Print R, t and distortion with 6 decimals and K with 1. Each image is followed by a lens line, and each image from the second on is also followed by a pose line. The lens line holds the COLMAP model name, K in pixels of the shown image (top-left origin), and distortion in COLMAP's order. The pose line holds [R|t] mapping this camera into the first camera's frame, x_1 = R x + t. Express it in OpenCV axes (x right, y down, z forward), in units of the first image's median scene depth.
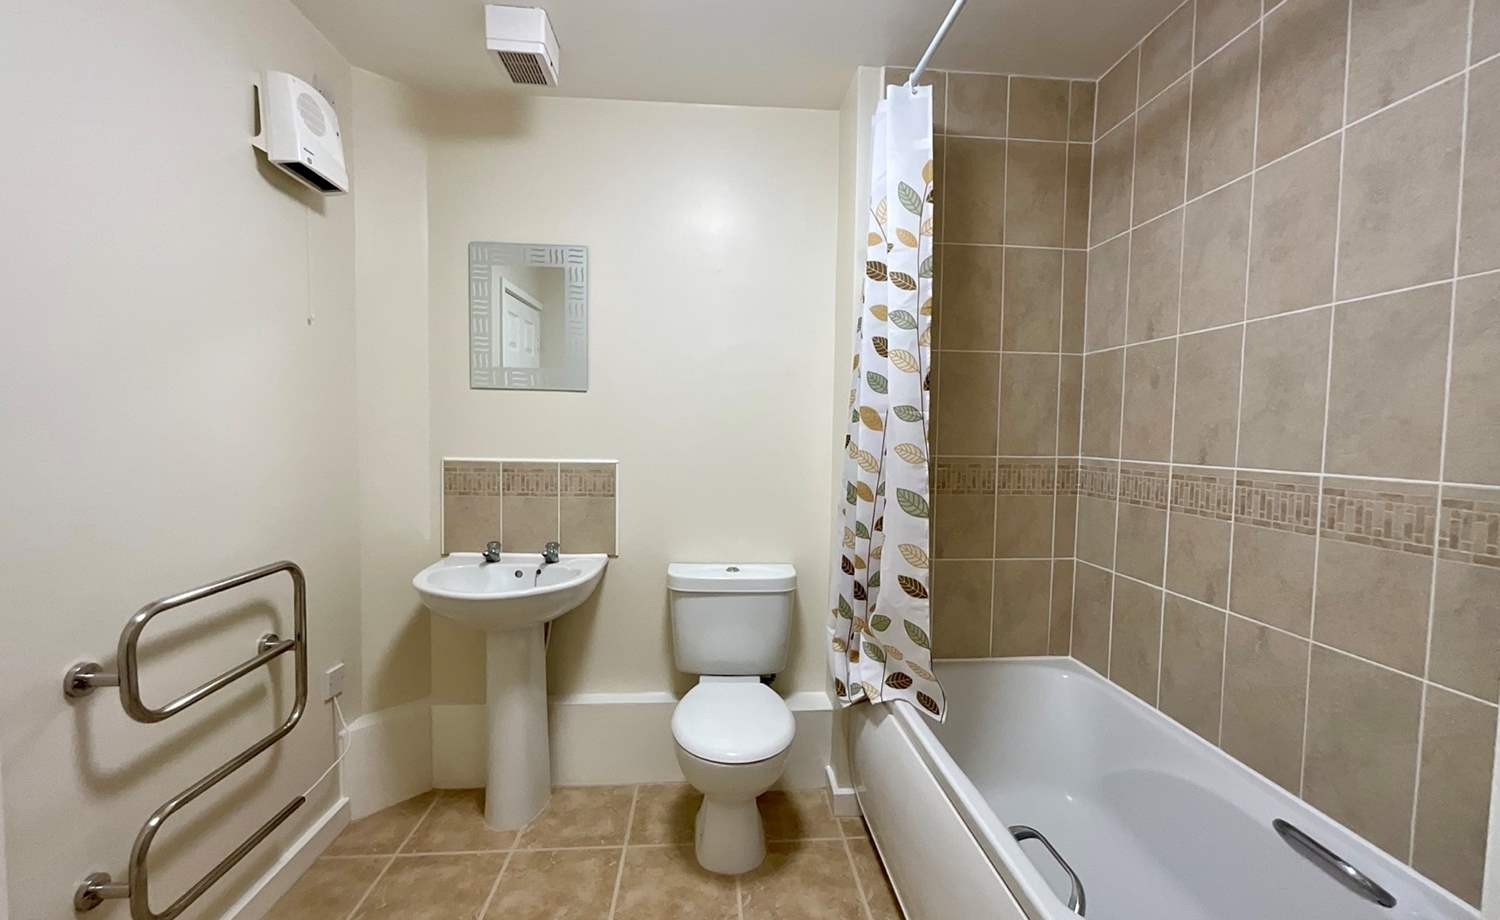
lens RADIAL K [[598.7, 0, 748.7], [0, 598.7, 459.6], [0, 0, 1]] dist [0.006144, 0.001797]
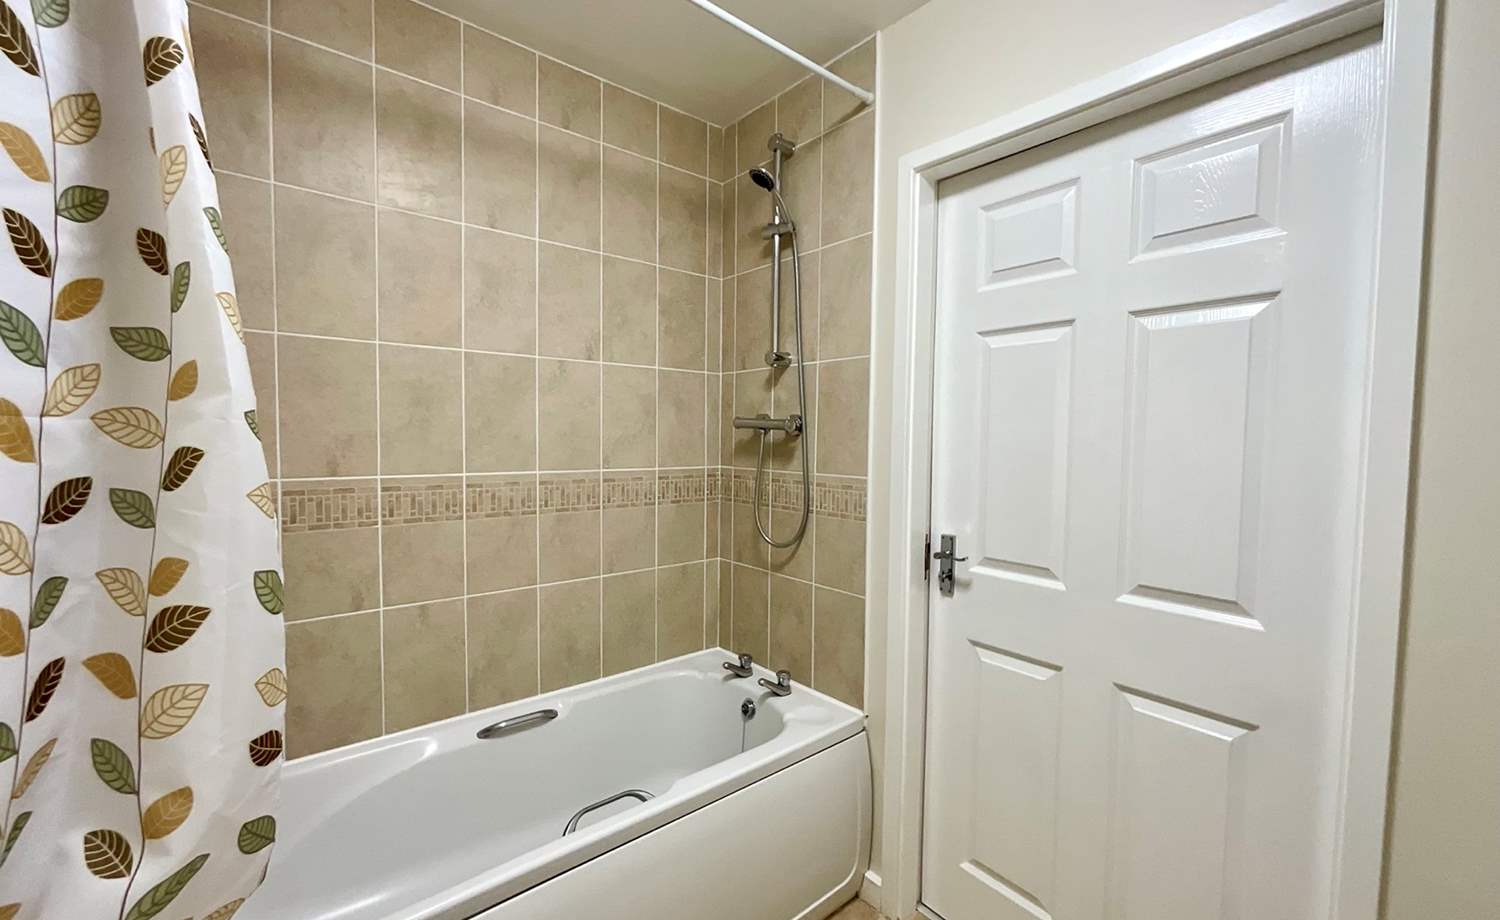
lens RADIAL K [[598.7, 0, 745.5], [0, 598.7, 458.4], [0, 0, 1]] dist [0.006144, 0.001797]
pose [[-0.577861, -0.058743, 0.814018, -0.514376], [0.014084, 0.996540, 0.081912, -0.111885], [-0.816014, 0.058798, -0.575034, 1.240462]]
